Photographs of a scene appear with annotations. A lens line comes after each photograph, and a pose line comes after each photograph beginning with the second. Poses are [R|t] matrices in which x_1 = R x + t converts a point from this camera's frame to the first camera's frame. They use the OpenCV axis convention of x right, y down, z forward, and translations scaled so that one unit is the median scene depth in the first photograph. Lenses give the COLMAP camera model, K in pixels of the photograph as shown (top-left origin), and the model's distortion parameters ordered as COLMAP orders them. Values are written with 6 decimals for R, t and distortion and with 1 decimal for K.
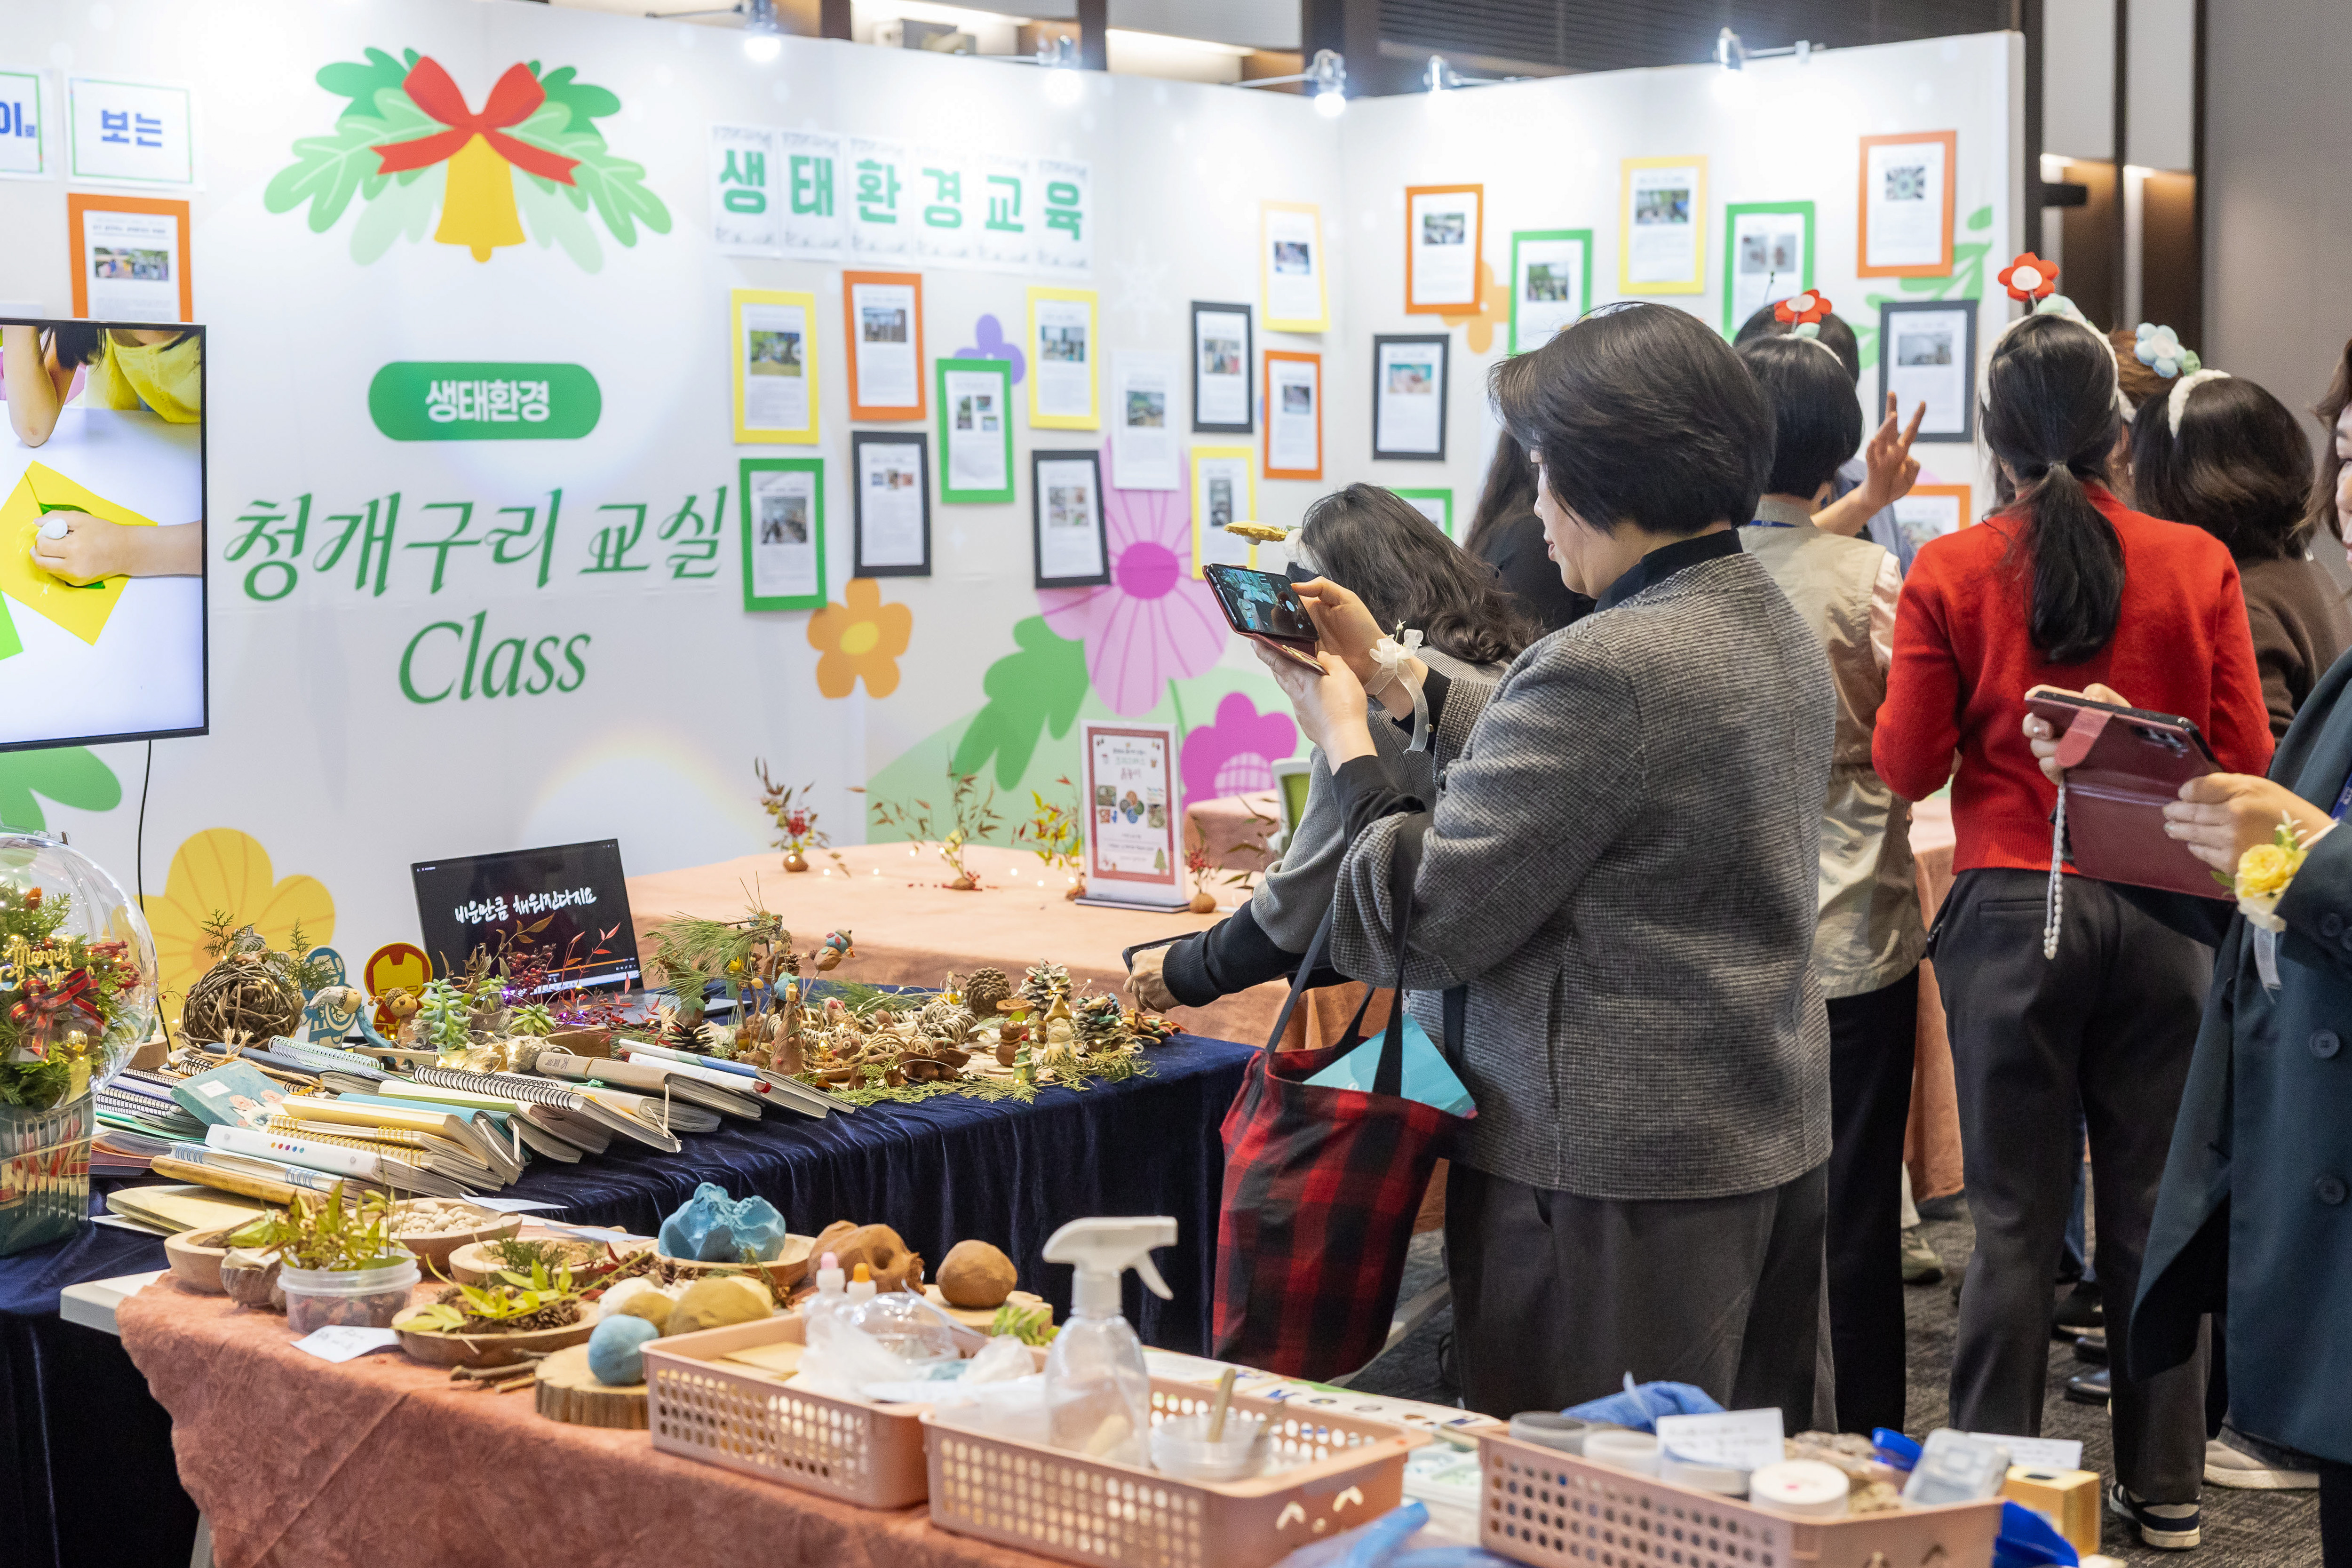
lens RADIAL K [[3457.9, 0, 1176.0], [0, 3457.9, 784.0], [0, 0, 1]] dist [0.011965, 0.123219]
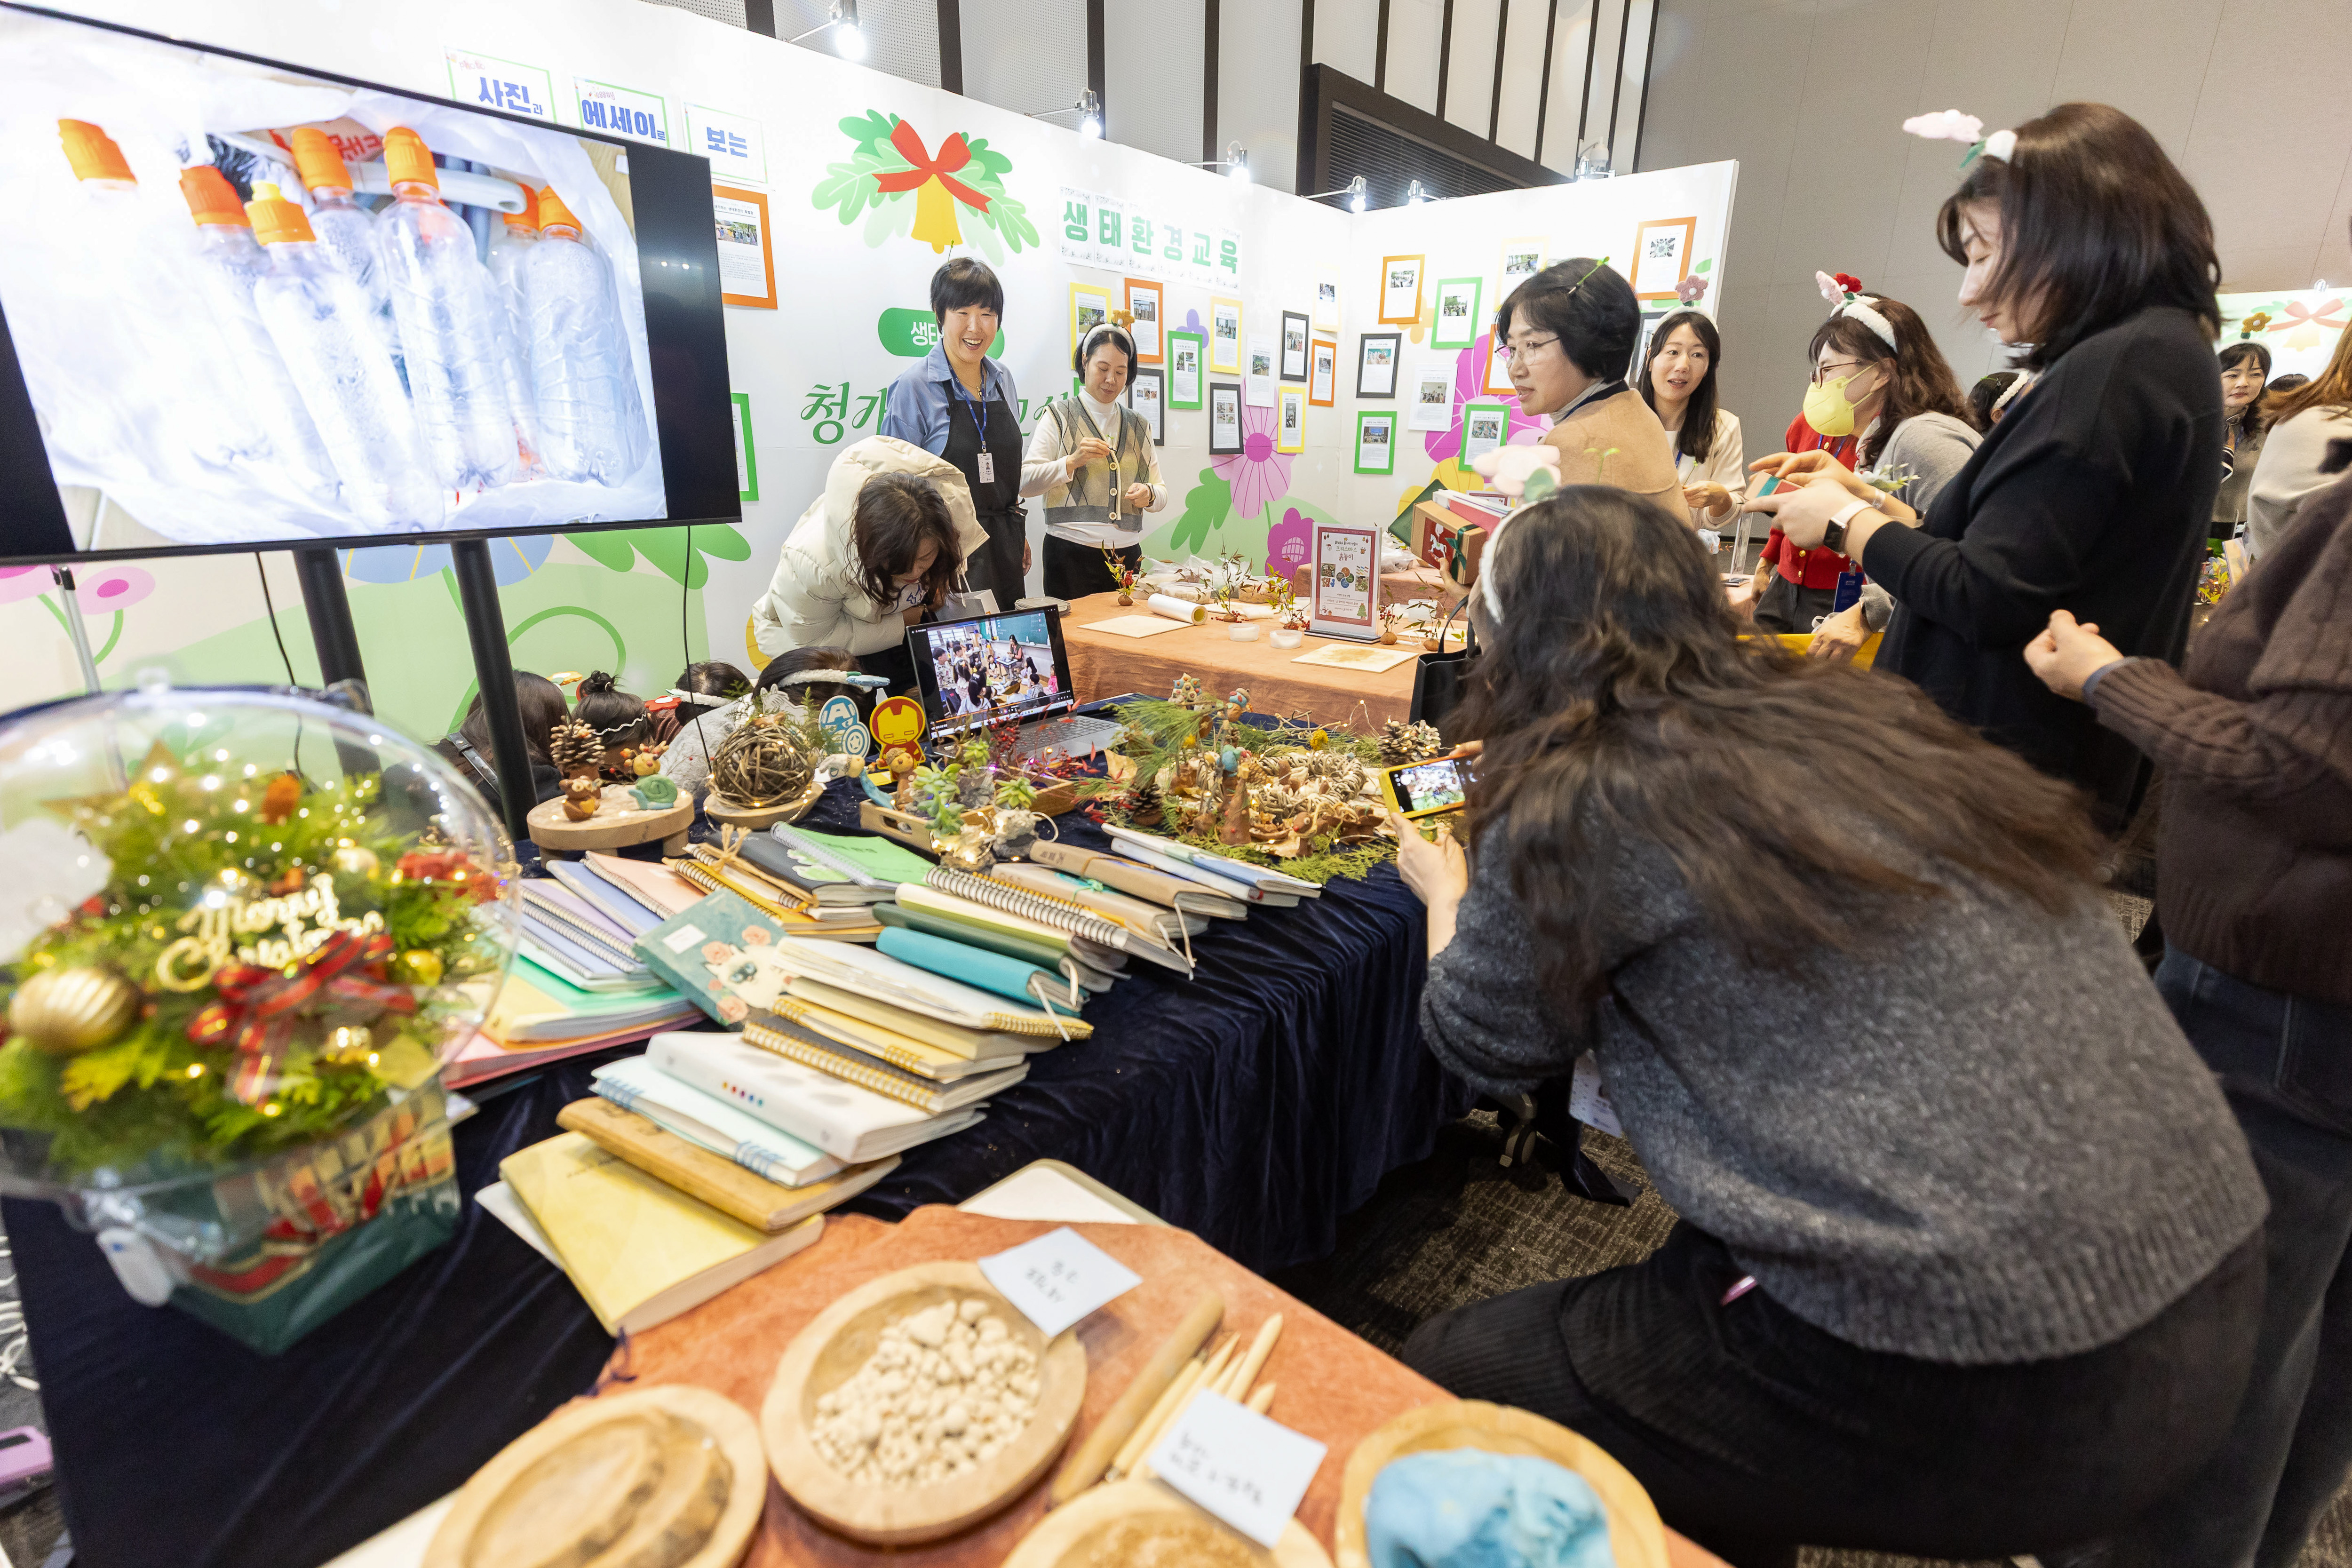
lens RADIAL K [[1049.2, 0, 1176.0], [0, 1049.2, 784.0], [0, 0, 1]] dist [0.011398, 0.000252]
pose [[0.999569, 0.017005, 0.023911, -0.076433], [-0.022011, 0.973448, 0.227845, -0.007252], [-0.019402, -0.228274, 0.973404, 0.358586]]
